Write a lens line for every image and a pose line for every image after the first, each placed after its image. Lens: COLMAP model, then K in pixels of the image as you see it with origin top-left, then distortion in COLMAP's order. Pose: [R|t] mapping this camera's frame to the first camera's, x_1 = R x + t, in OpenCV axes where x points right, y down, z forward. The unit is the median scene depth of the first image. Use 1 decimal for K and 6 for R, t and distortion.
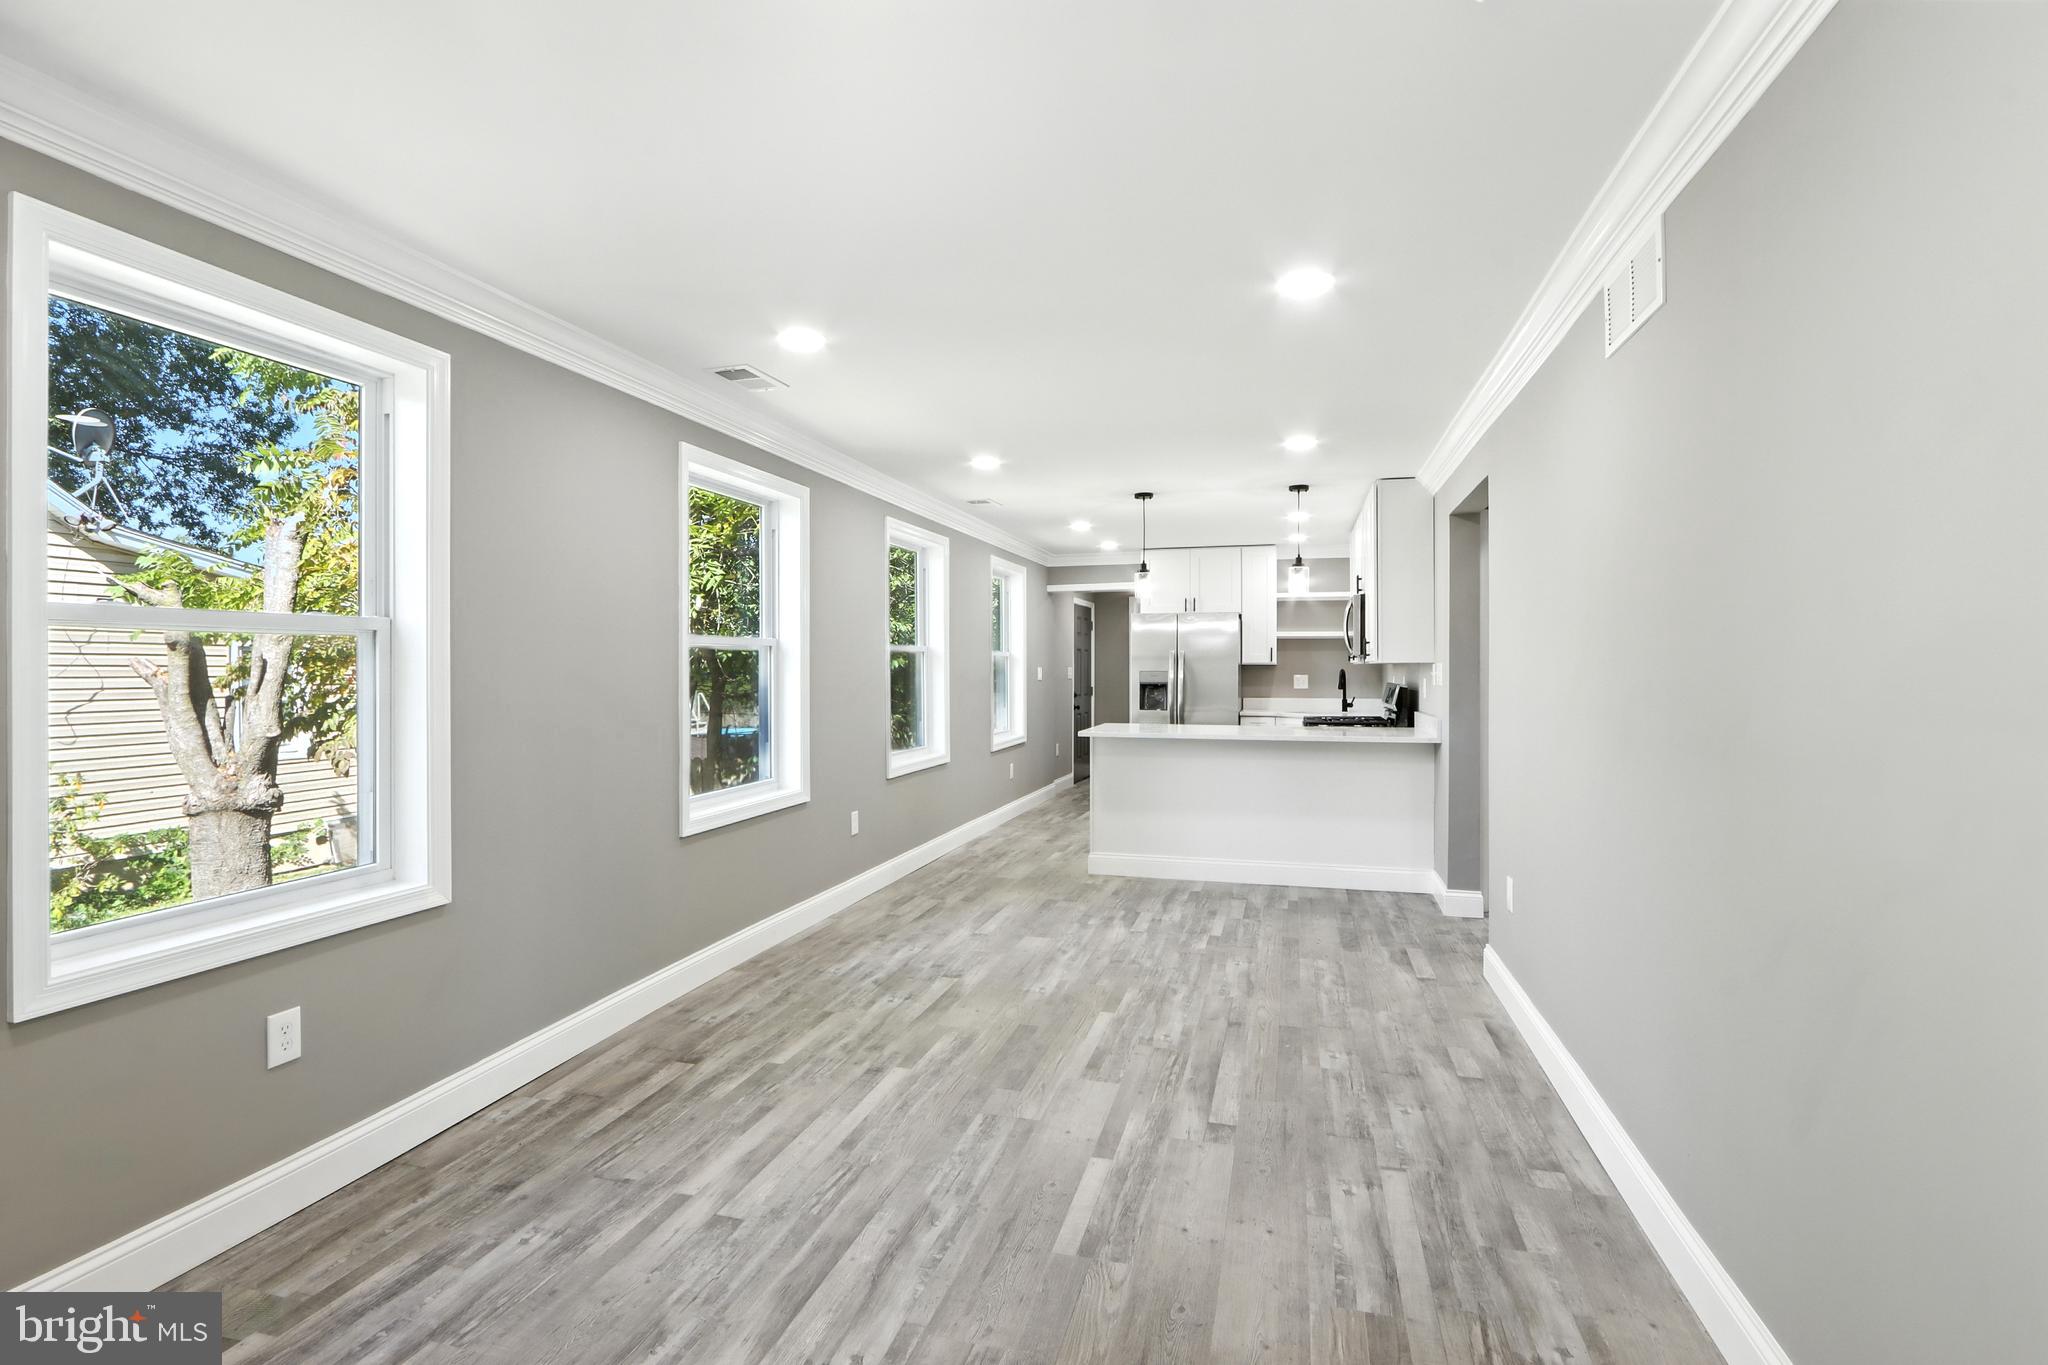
lens RADIAL K [[966.2, 0, 1010.5], [0, 966.2, 669.8], [0, 0, 1]] dist [-0.016924, 0.002892]
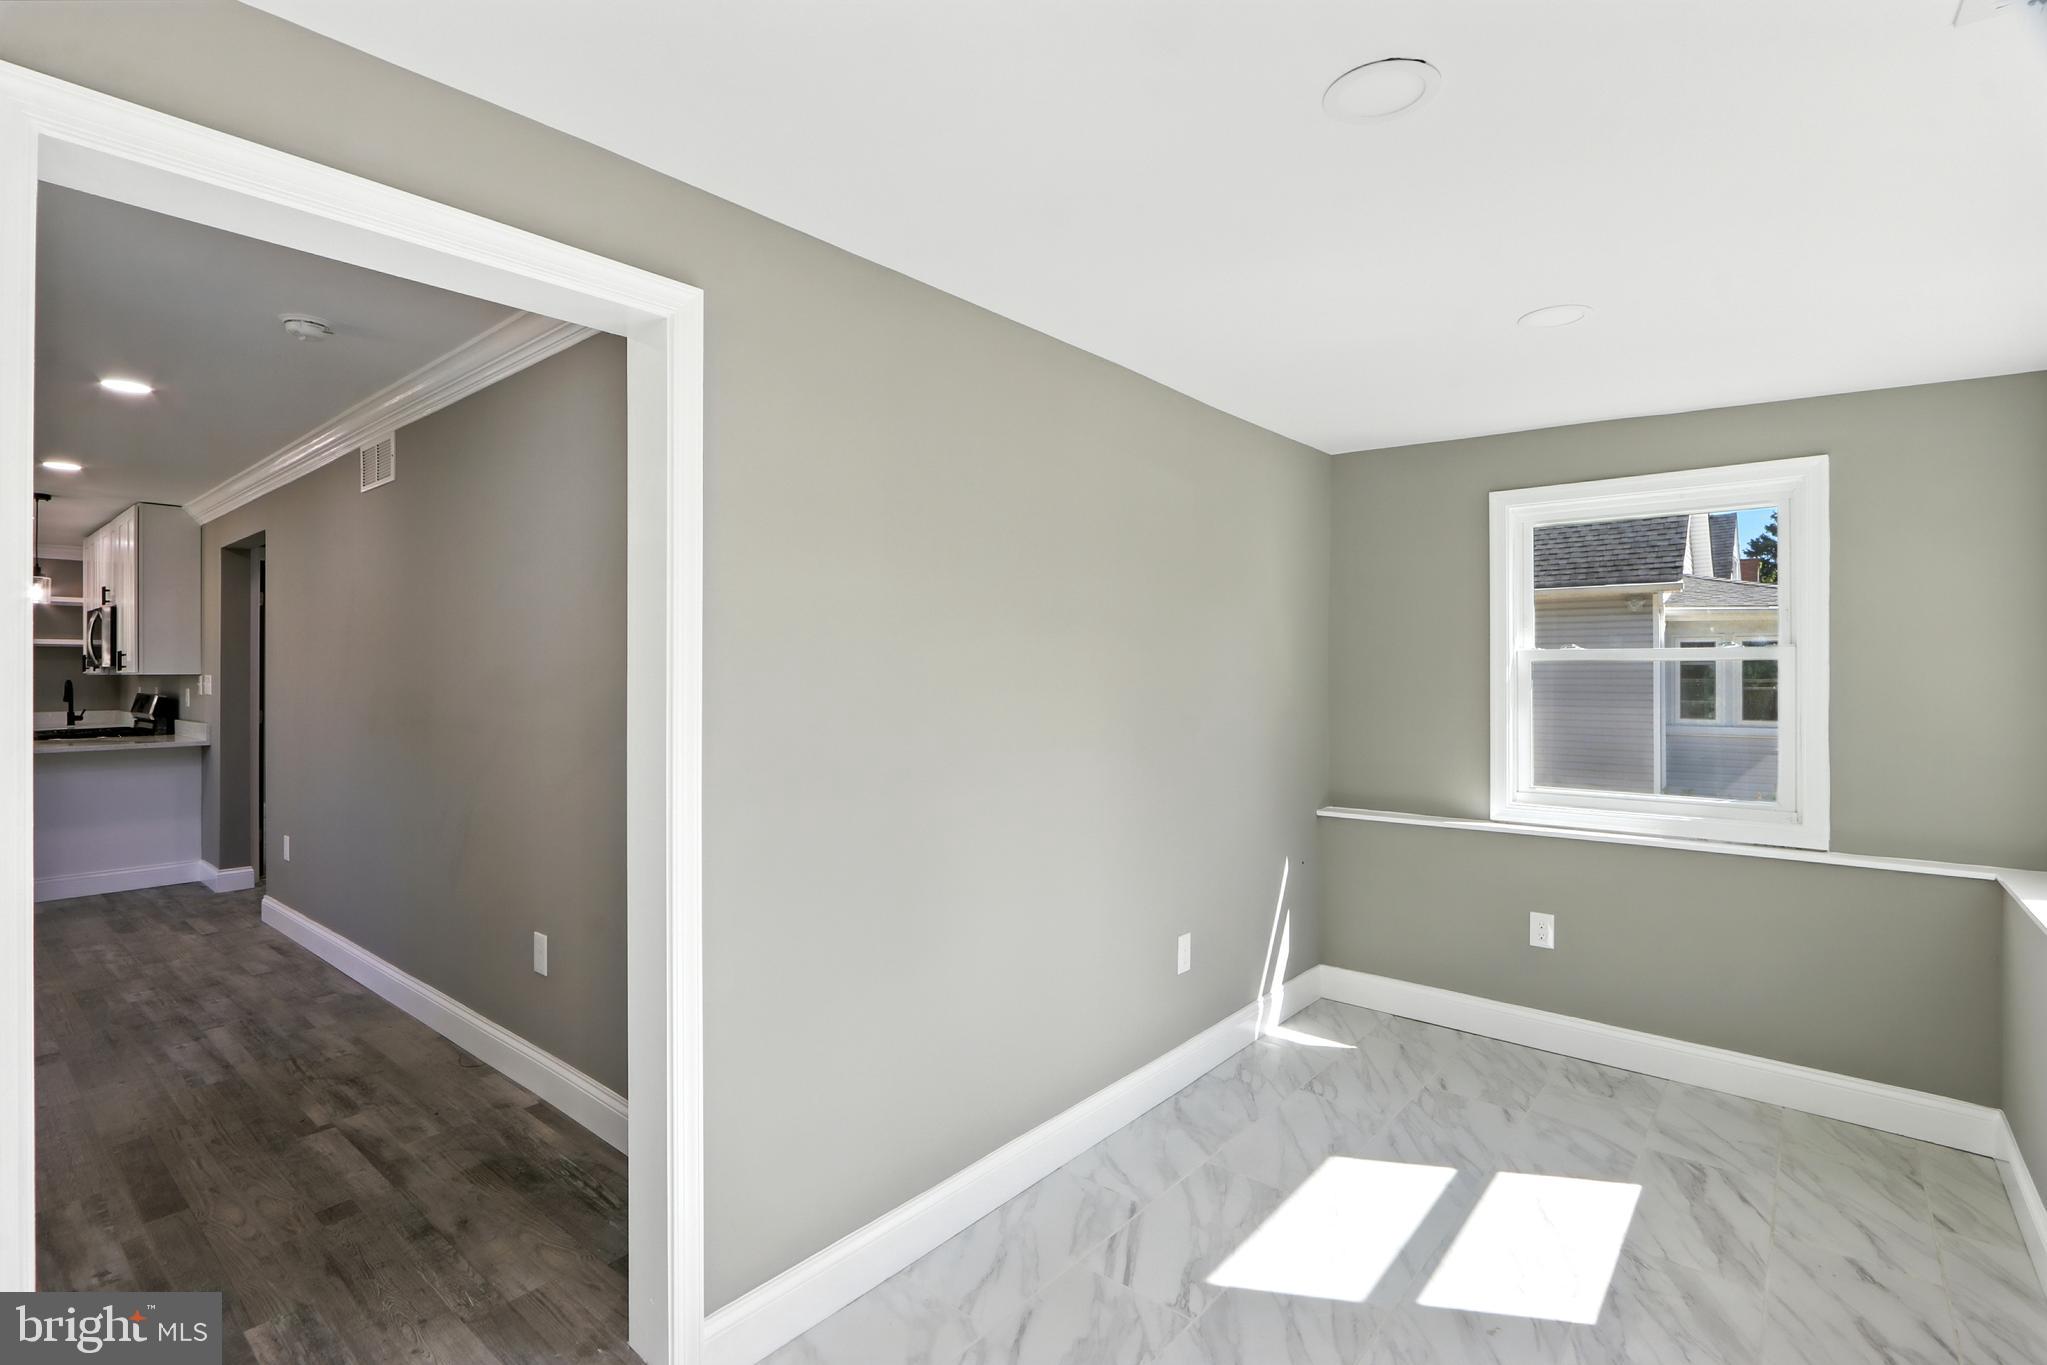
lens RADIAL K [[965.8, 0, 1010.5], [0, 965.8, 671.5], [0, 0, 1]] dist [-0.016924, 0.002892]
pose [[0.403907, 0.003346, 0.914794, -0.309888], [0.002017, 0.999988, -0.004548, -0.006405], [-0.914798, 0.003682, 0.403895, -0.488211]]
